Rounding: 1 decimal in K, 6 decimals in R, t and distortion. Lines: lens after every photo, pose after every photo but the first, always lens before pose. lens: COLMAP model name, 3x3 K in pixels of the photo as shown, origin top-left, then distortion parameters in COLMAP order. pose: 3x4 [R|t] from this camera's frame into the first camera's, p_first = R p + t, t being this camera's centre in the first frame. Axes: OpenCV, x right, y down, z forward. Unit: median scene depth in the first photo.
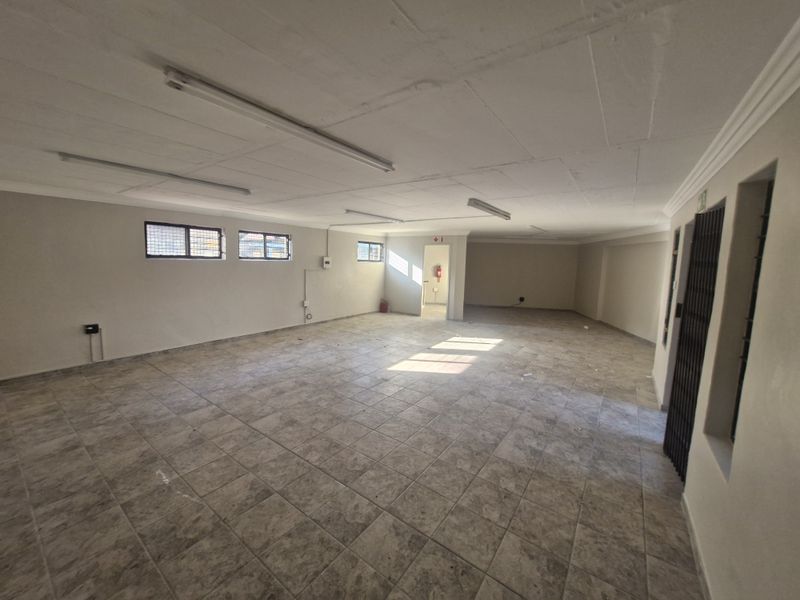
lens RADIAL K [[313.2, 0, 400.1], [0, 313.2, 290.0], [0, 0, 1]] dist [0.002940, -0.002727]
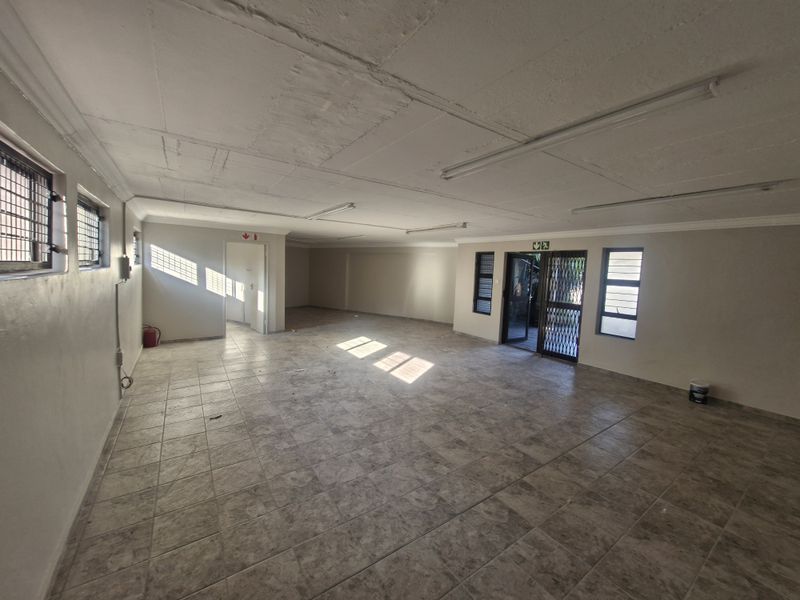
lens RADIAL K [[316.3, 0, 398.8], [0, 316.3, 261.9], [0, 0, 1]] dist [0.002103, 0.000133]
pose [[0.340211, -0.000435, 0.940349, -0.907267], [0.064677, 0.997643, -0.022939, -0.091899], [-0.938122, 0.068623, 0.339437, 0.644105]]
